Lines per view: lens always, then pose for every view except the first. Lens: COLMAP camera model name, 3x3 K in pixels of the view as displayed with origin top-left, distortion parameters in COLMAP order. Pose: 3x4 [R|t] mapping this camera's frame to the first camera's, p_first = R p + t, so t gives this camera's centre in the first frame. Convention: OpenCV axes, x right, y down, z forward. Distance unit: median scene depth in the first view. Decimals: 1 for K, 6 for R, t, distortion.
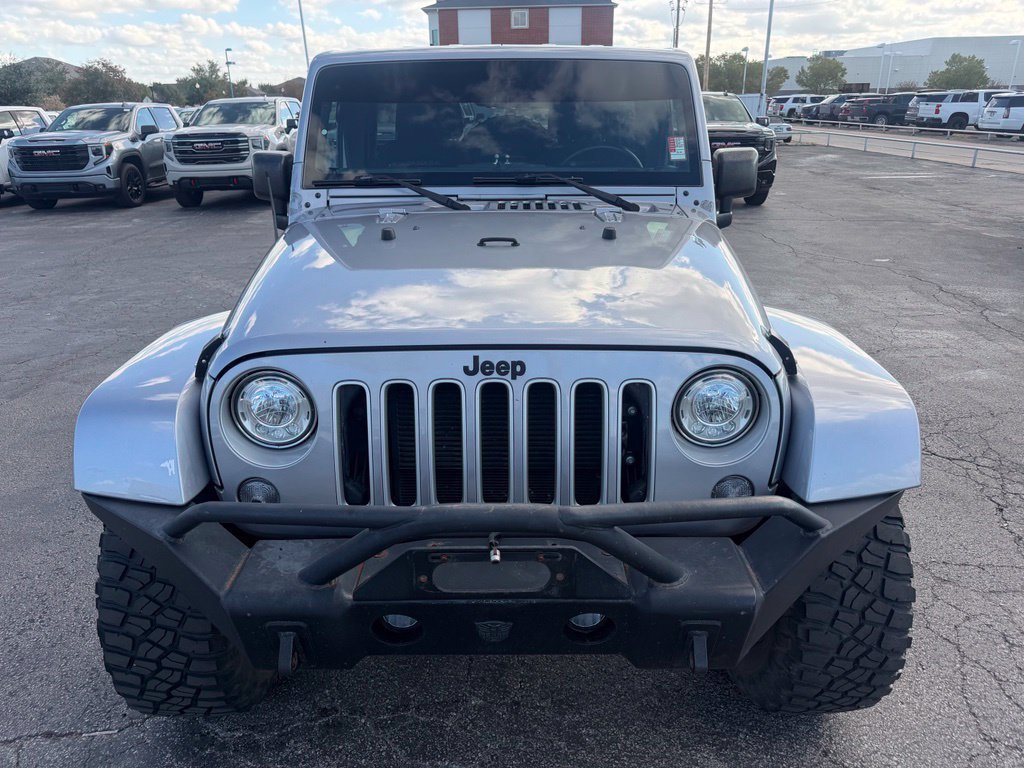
lens RADIAL K [[730.0, 0, 506.6], [0, 730.0, 386.4], [0, 0, 1]] dist [0.003322, -0.003907]
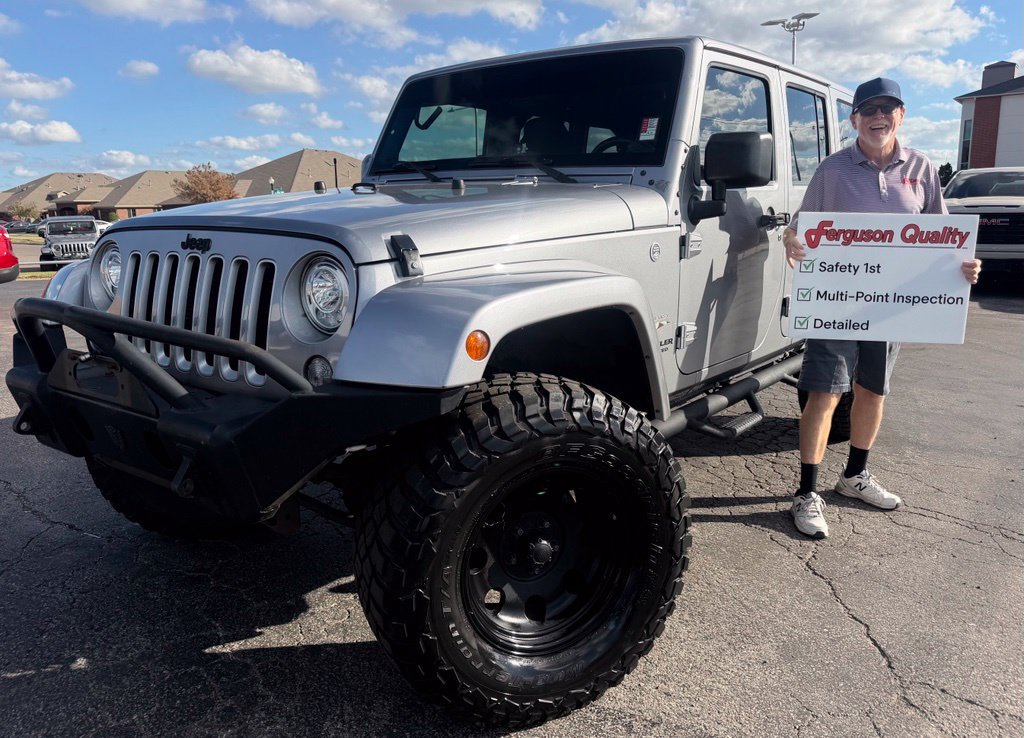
lens RADIAL K [[769.9, 0, 511.7], [0, 769.9, 363.4], [0, 0, 1]] dist [0.011790, -0.015241]
pose [[0.814641, 0.119047, -0.567616, 0.928157], [-0.210612, 0.972617, -0.098280, 0.146490], [0.540373, 0.199610, 0.817406, 0.196360]]
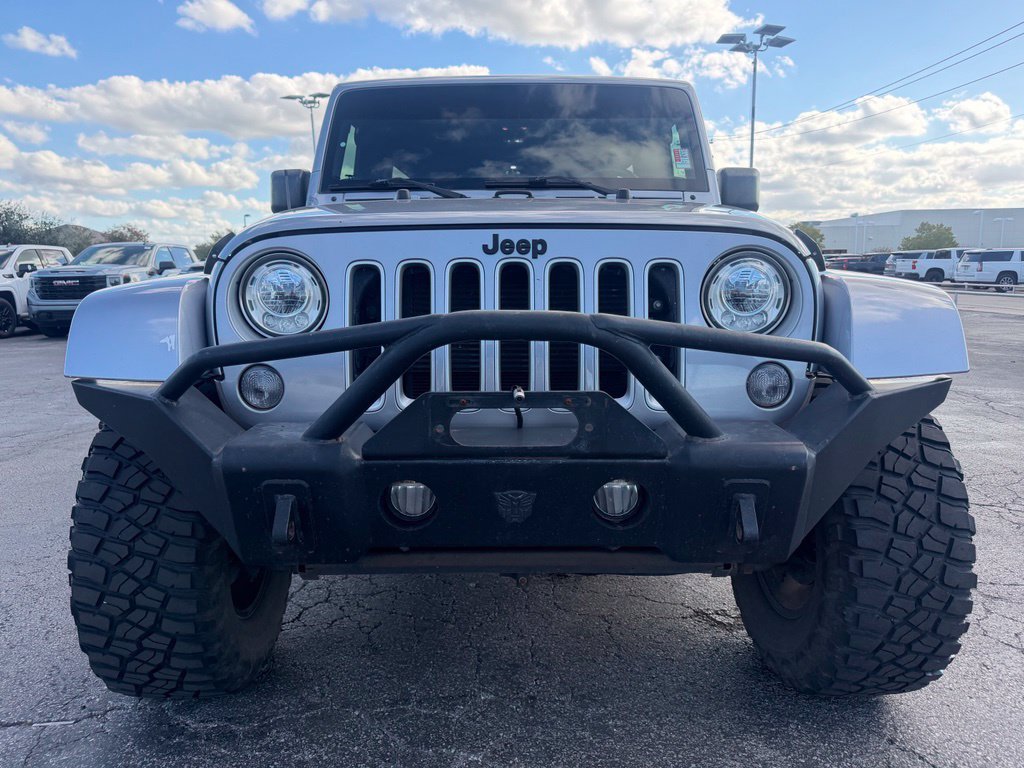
lens RADIAL K [[730.0, 0, 506.6], [0, 730.0, 386.4], [0, 0, 1]] dist [0.003322, -0.003907]
pose [[0.999992, 0.003511, 0.001903, -0.022170], [-0.003040, 0.978250, -0.207408, 0.276740], [-0.002590, 0.207401, 0.978253, 0.070276]]
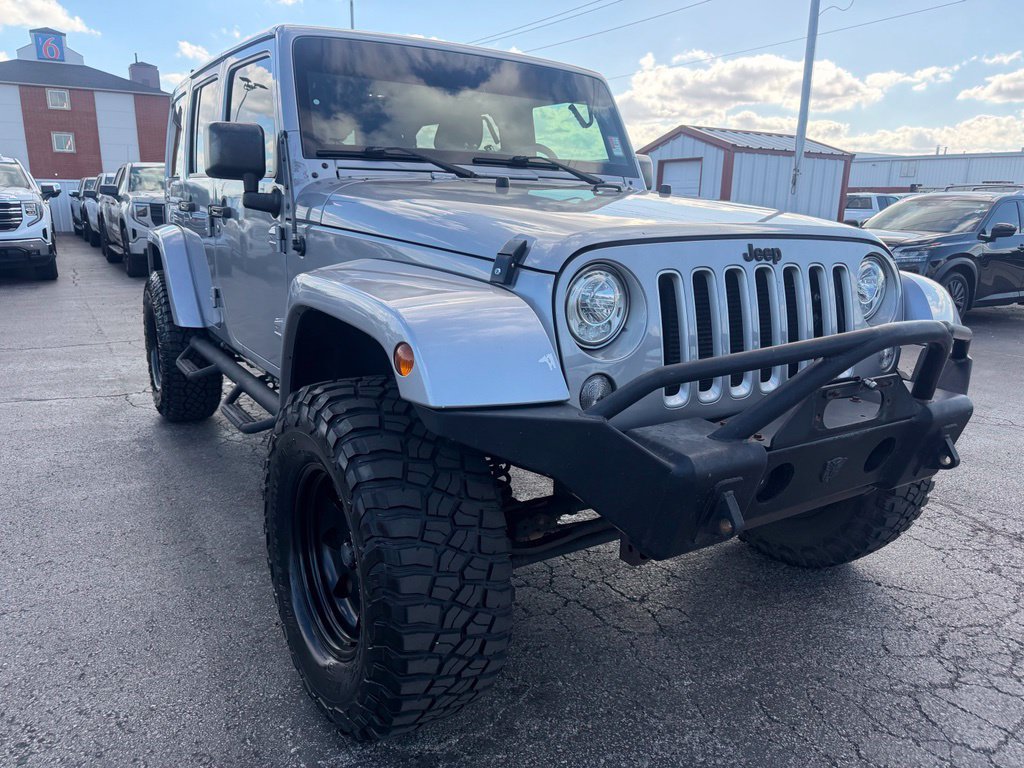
lens RADIAL K [[756.8, 0, 512.0], [0, 756.8, 384.0], [0, 0, 1]] dist [0.003332, -0.000034]
pose [[0.845632, -0.093843, 0.525452, -0.772654], [0.163886, 0.982522, -0.088276, 0.167360], [-0.507984, 0.160763, 0.846232, 0.173044]]
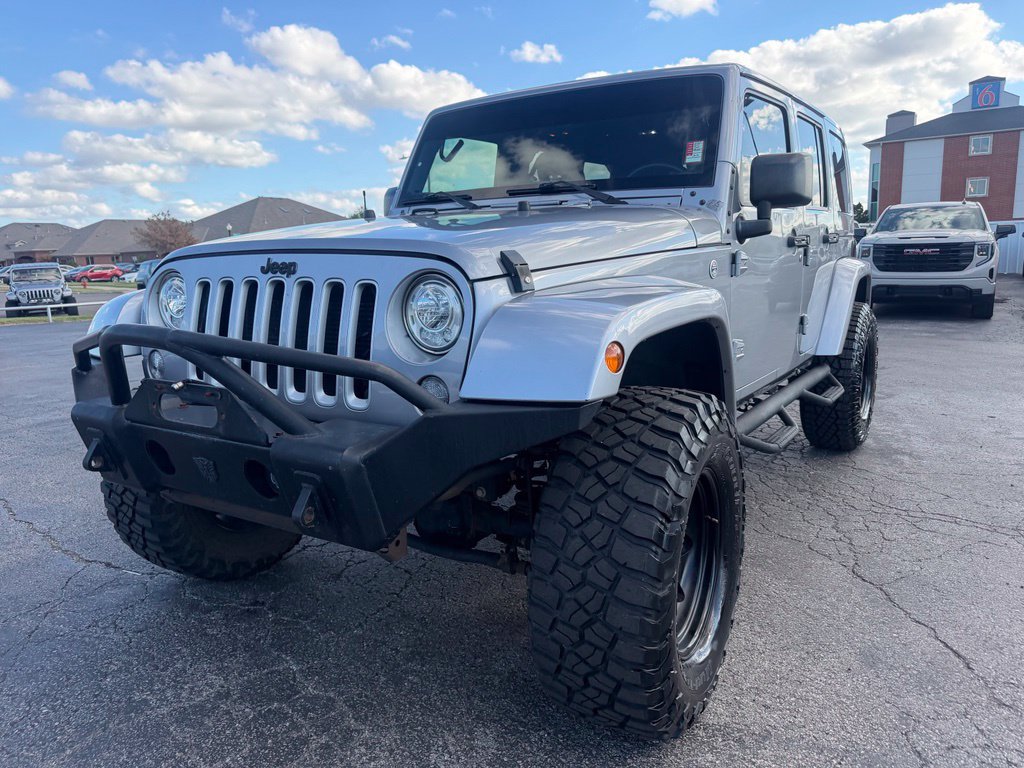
lens RADIAL K [[726.8, 0, 506.7], [0, 726.8, 378.5], [0, 0, 1]] dist [0.002219, -0.003243]
pose [[0.848832, 0.084347, -0.521890, 0.743150], [-0.177621, 0.975305, -0.131266, 0.191630], [0.497930, 0.204122, 0.842852, 0.156255]]
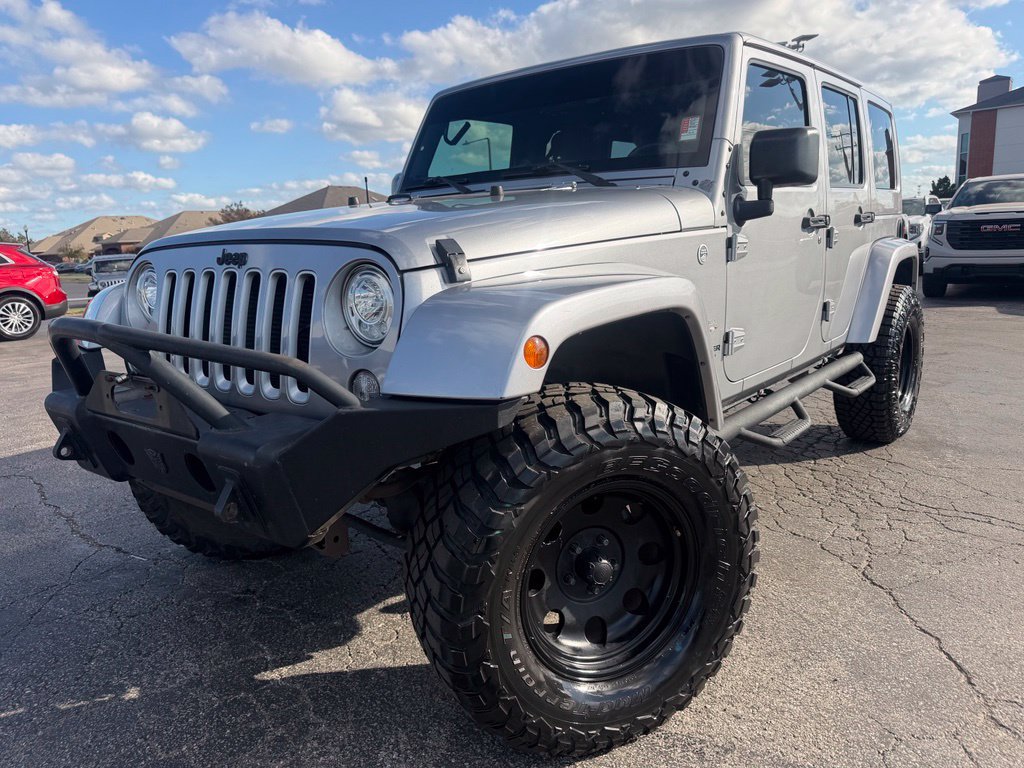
lens RADIAL K [[730.0, 0, 506.6], [0, 730.0, 386.4], [0, 0, 1]] dist [0.003322, -0.003907]
pose [[0.799452, 0.100990, -0.592180, 0.839269], [-0.186702, 0.978720, -0.085140, 0.154084], [0.570981, 0.178627, 0.801295, 0.255094]]
